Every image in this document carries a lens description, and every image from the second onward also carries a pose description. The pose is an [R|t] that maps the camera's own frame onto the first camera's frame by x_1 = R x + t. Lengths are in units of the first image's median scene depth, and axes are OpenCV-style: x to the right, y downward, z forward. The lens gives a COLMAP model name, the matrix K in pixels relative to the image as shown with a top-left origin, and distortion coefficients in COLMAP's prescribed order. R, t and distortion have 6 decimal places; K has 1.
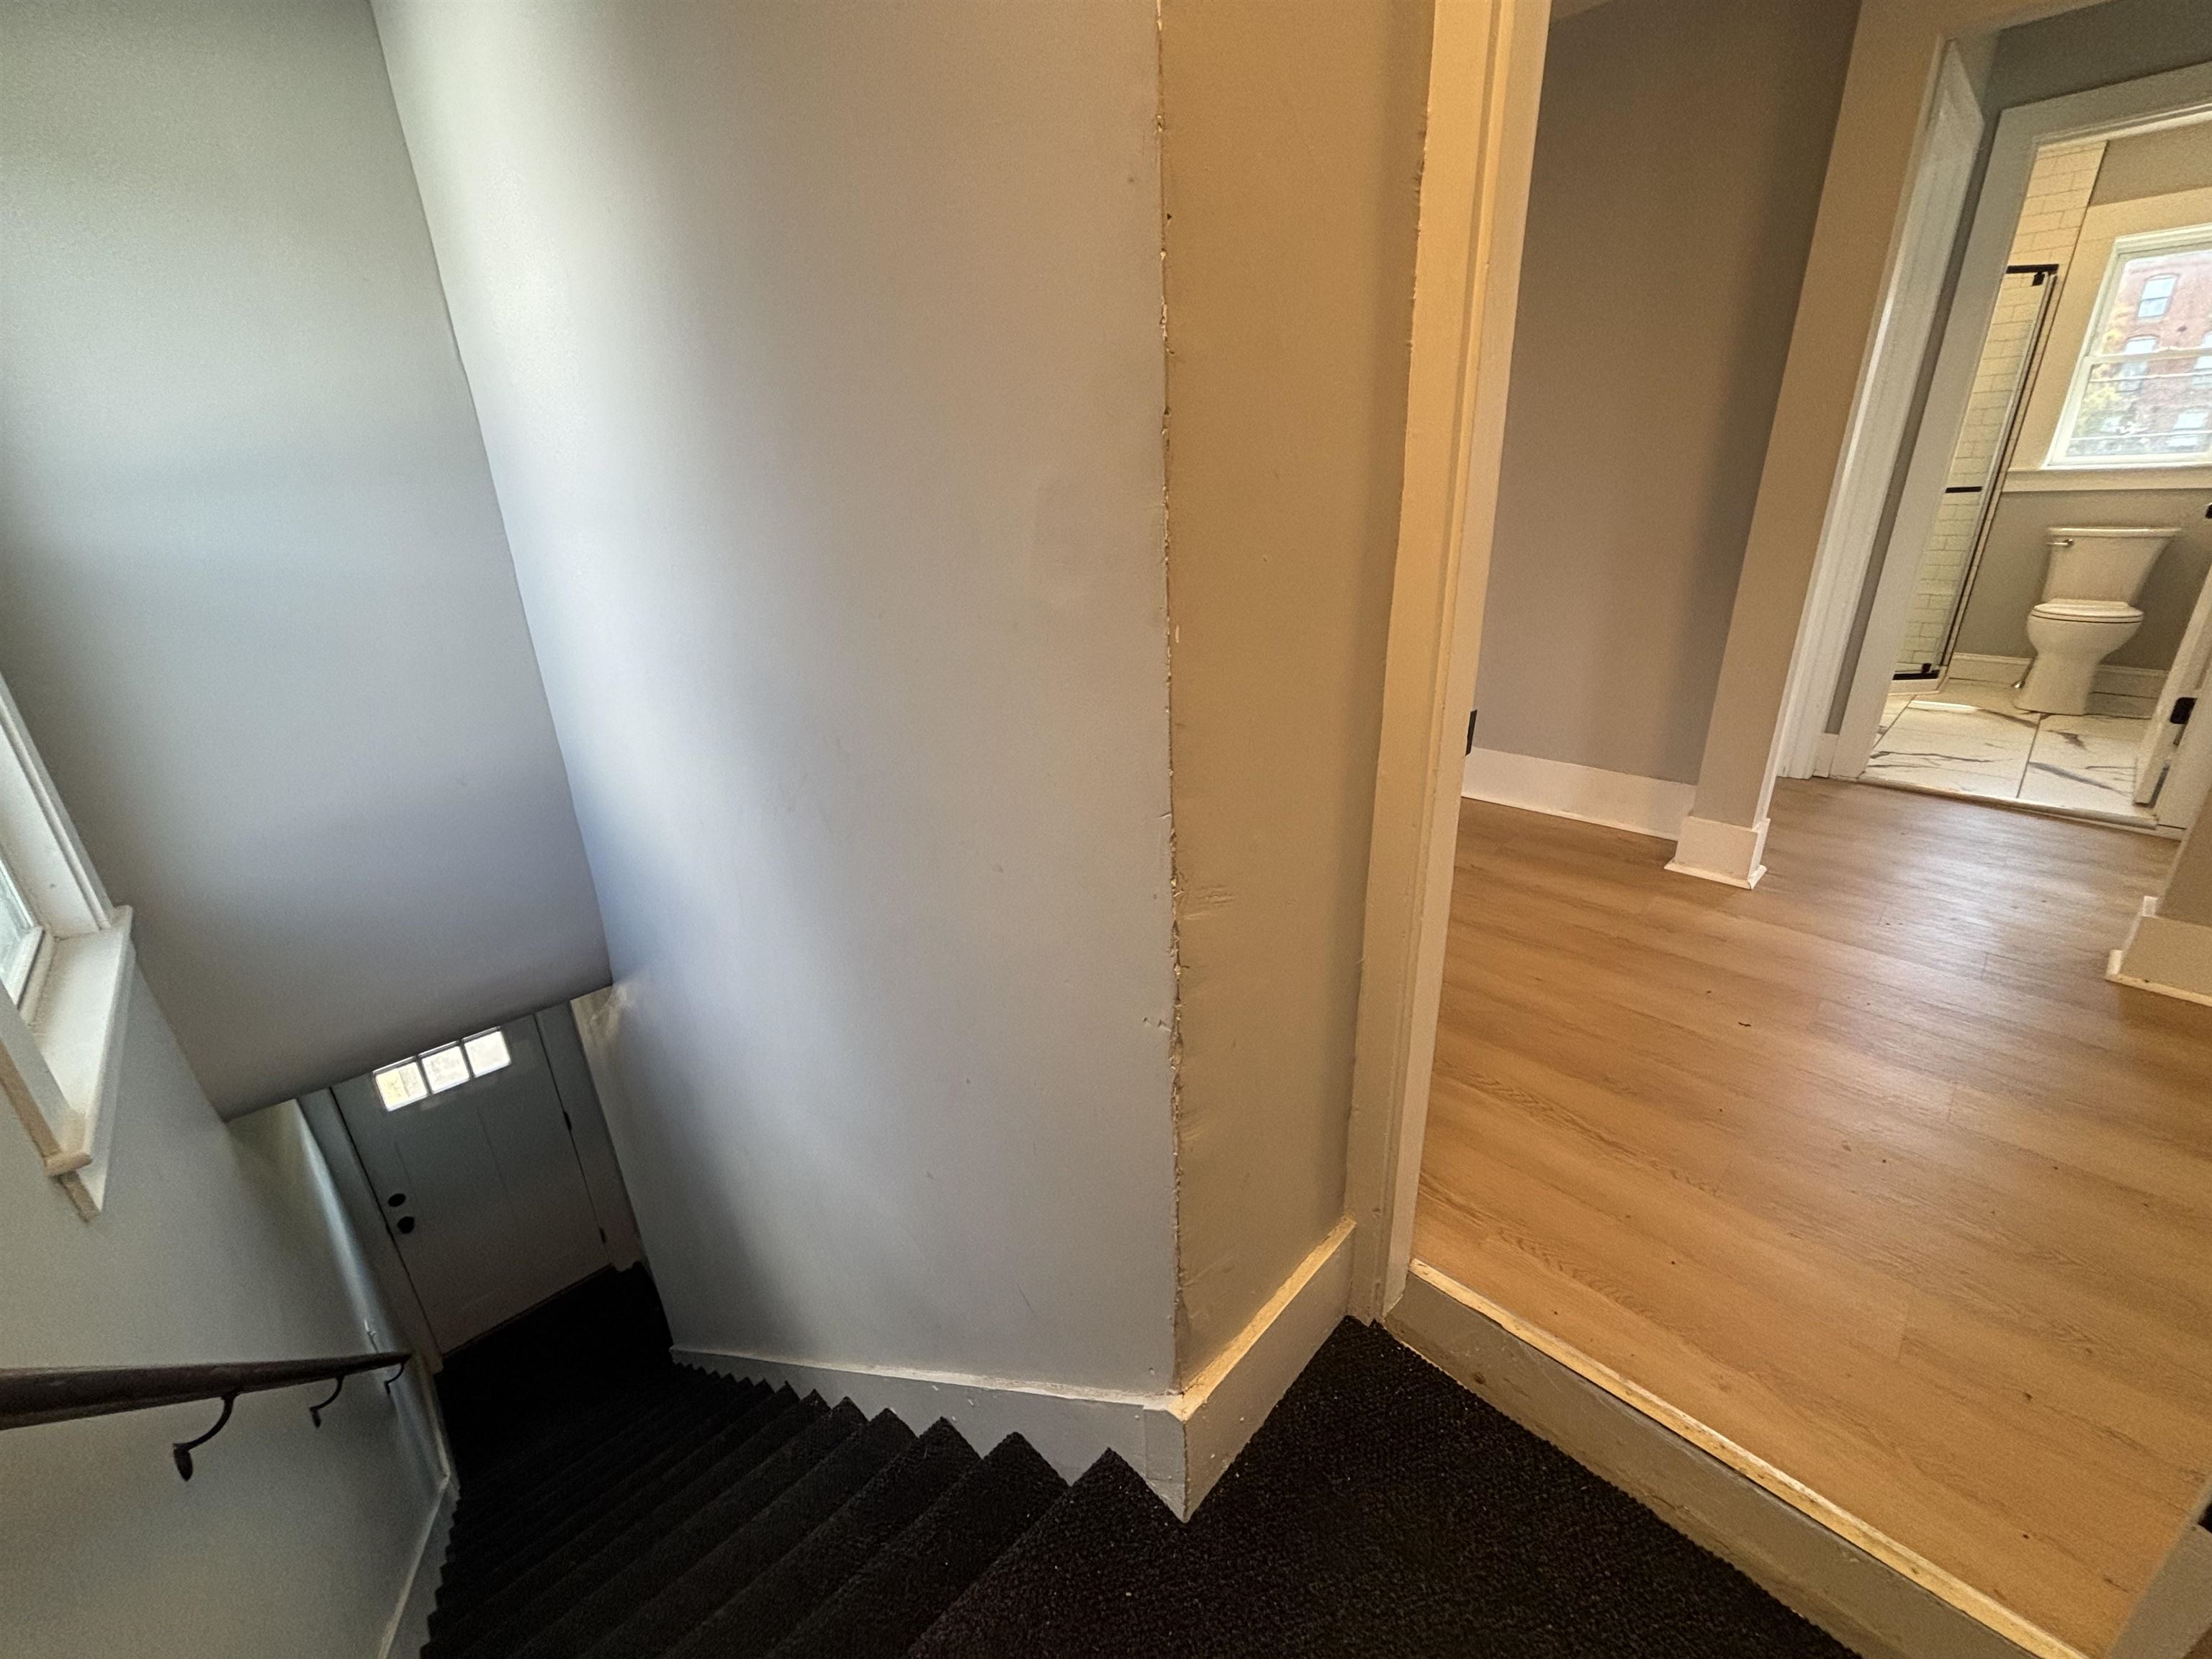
lens RADIAL K [[888.6, 0, 1101.6], [0, 888.6, 816.8], [0, 0, 1]] dist [-0.003971, 0.000182]
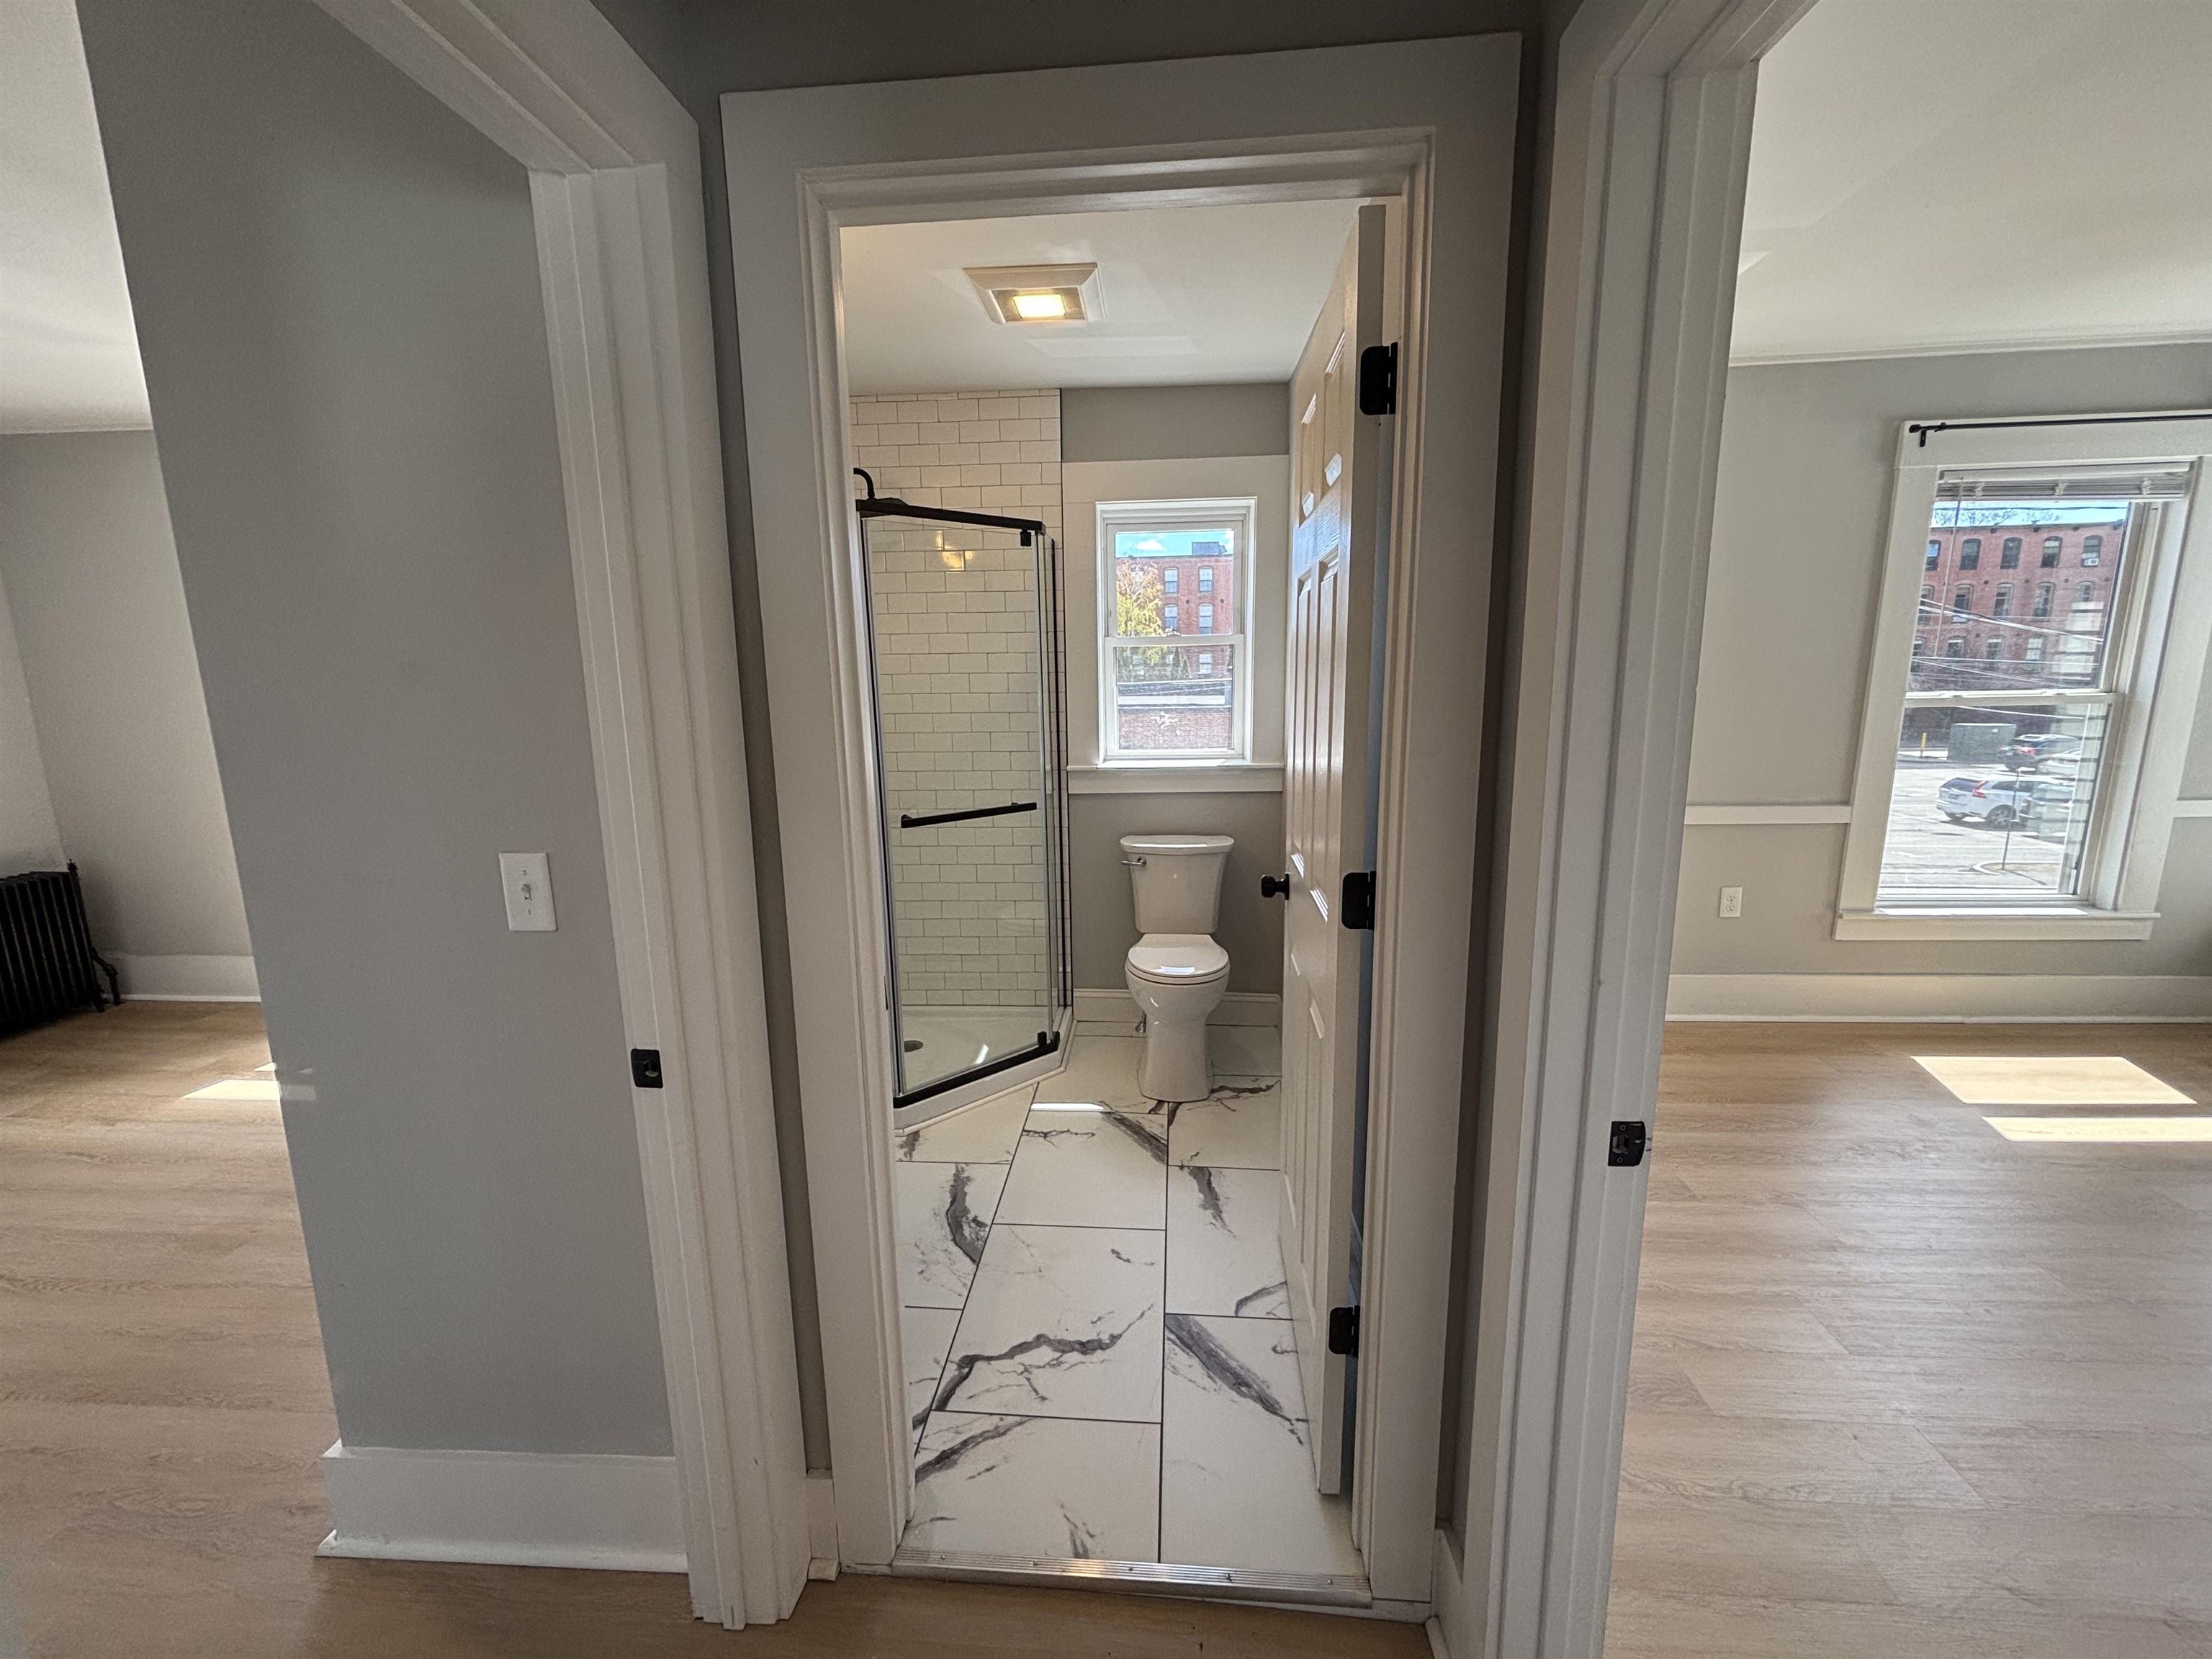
lens RADIAL K [[879.5, 0, 1100.4], [0, 879.5, 820.0], [0, 0, 1]] dist [-0.001675, -0.000279]
pose [[0.746607, -0.089502, 0.659217, 0.577308], [0.226209, 0.966020, -0.125040, -0.264428], [-0.625626, 0.242476, 0.741484, 0.455484]]
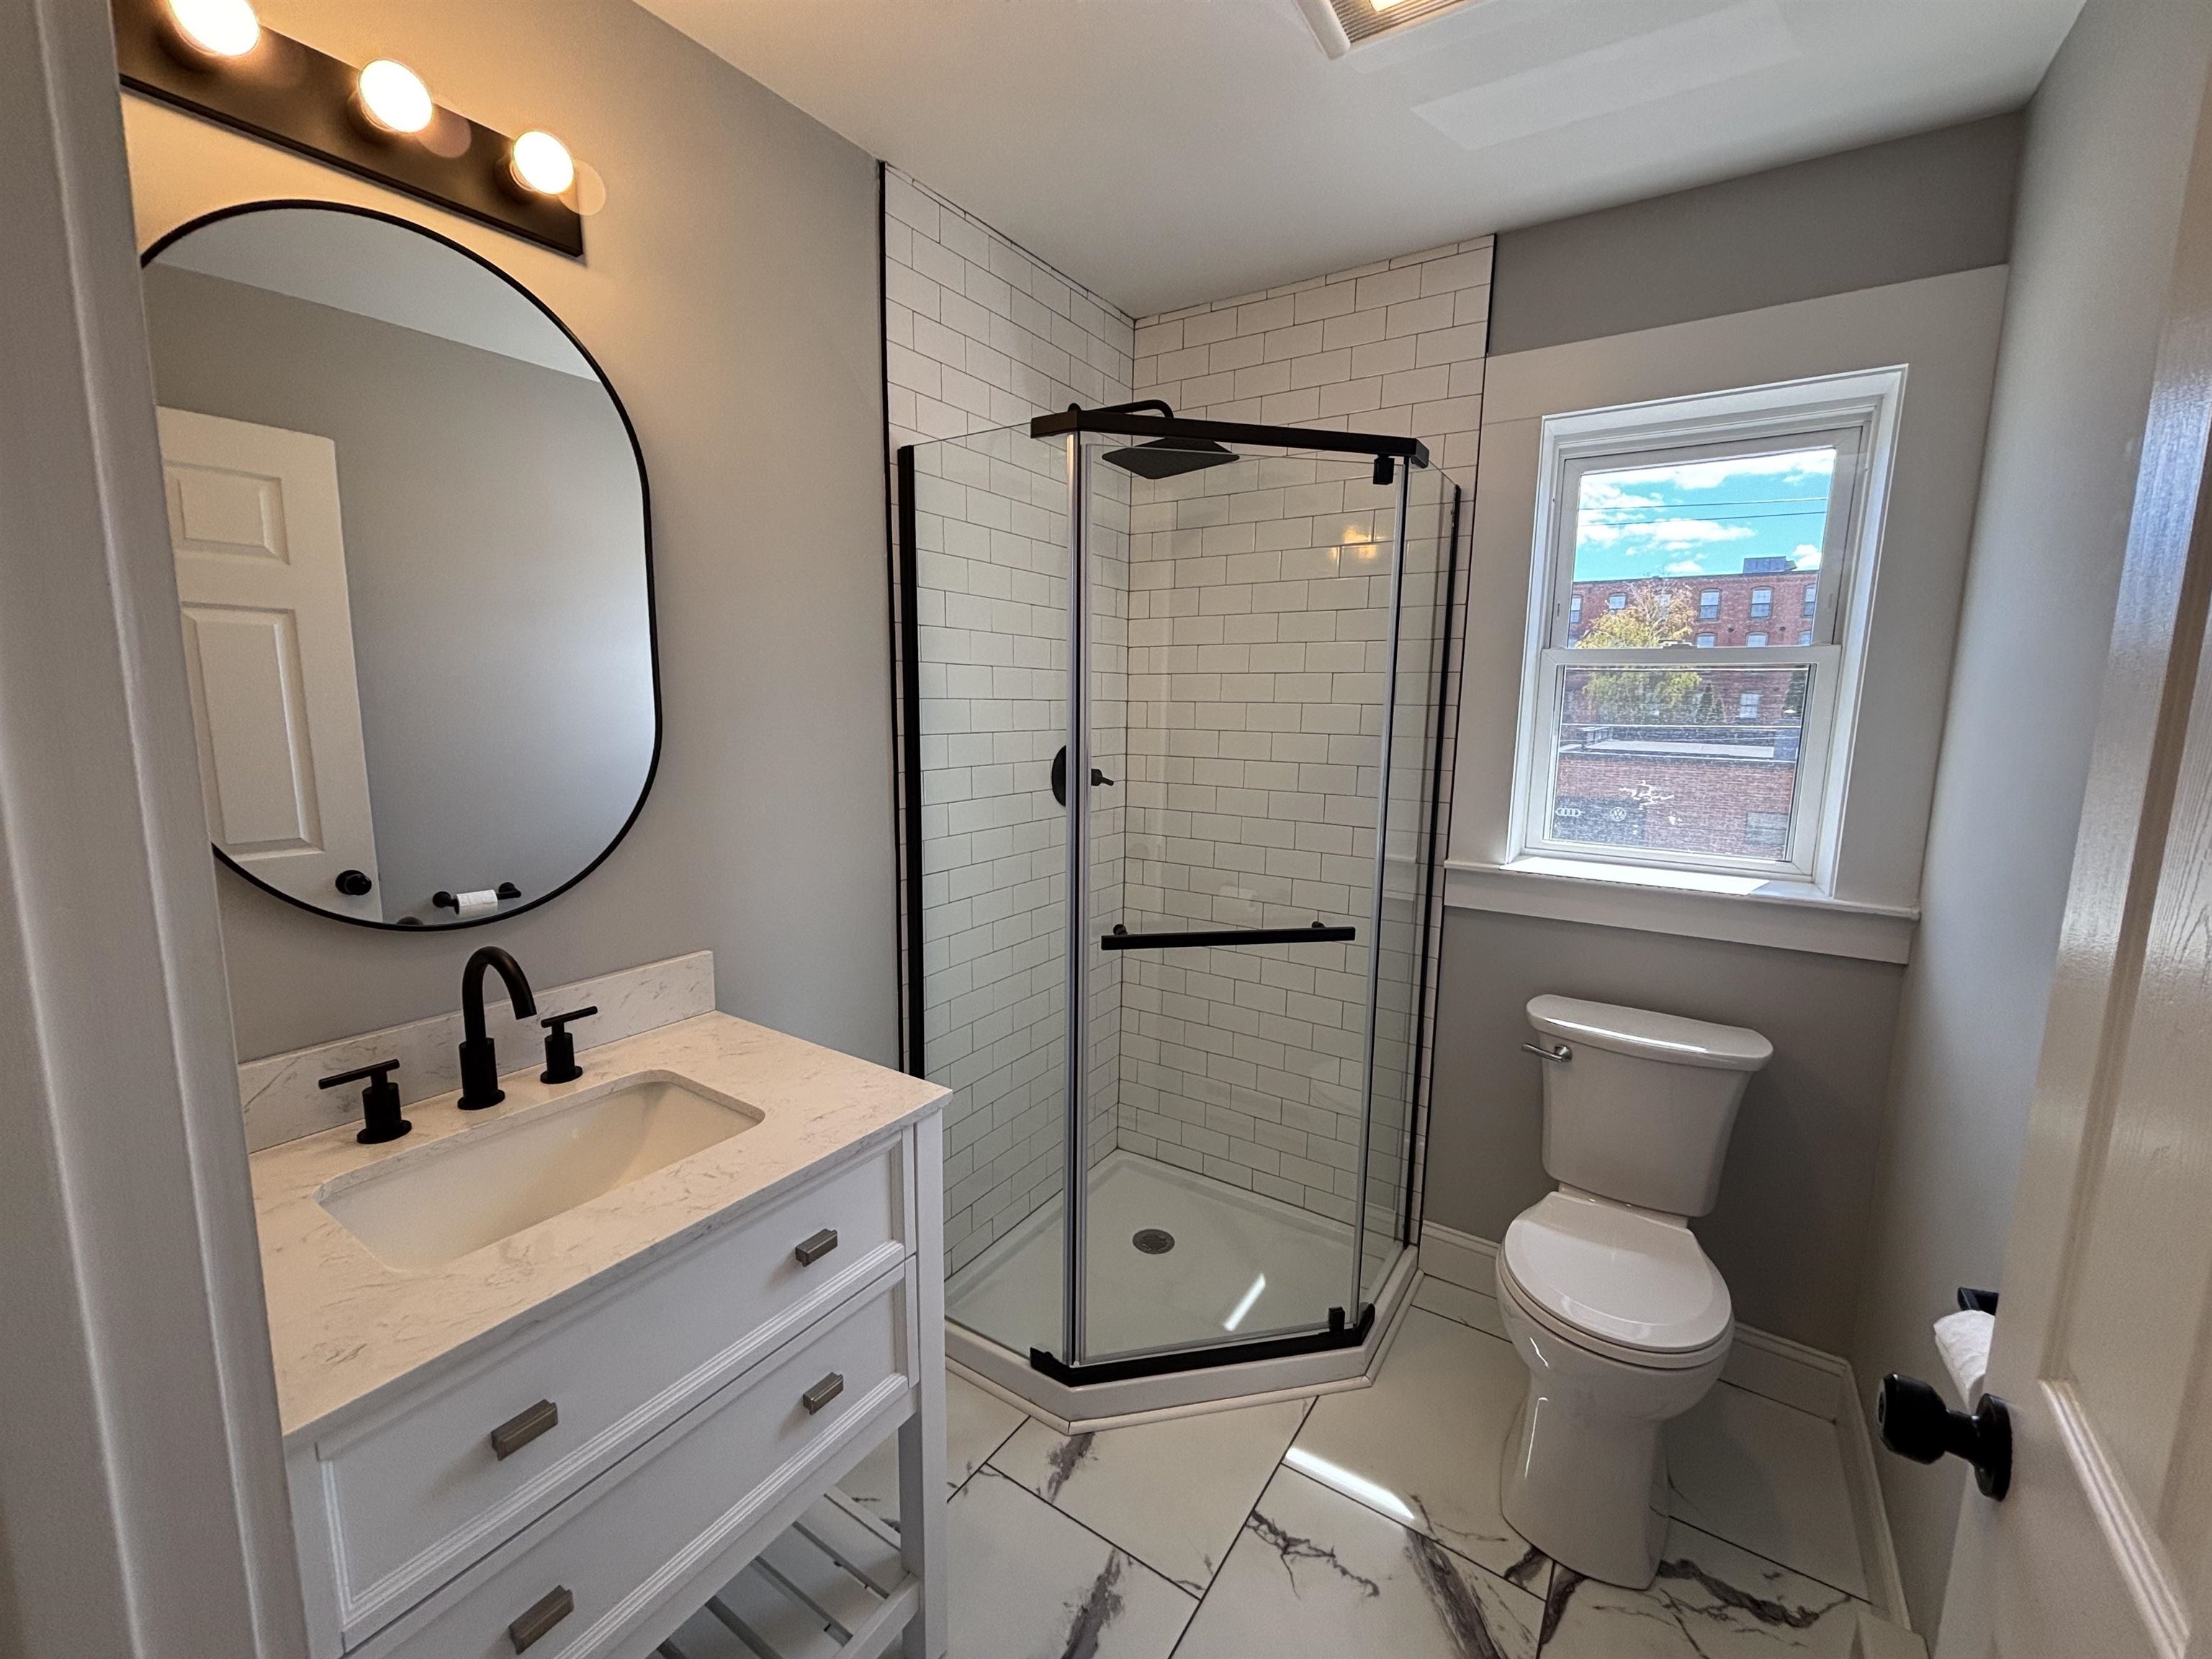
lens RADIAL K [[888.6, 0, 1101.6], [0, 888.6, 816.8], [0, 0, 1]] dist [-0.003971, 0.000182]
pose [[0.974830, 0.025354, 0.221501, 0.804309], [0.025914, 0.973893, -0.225525, -0.340528], [-0.221437, 0.225589, 0.948723, 0.638212]]
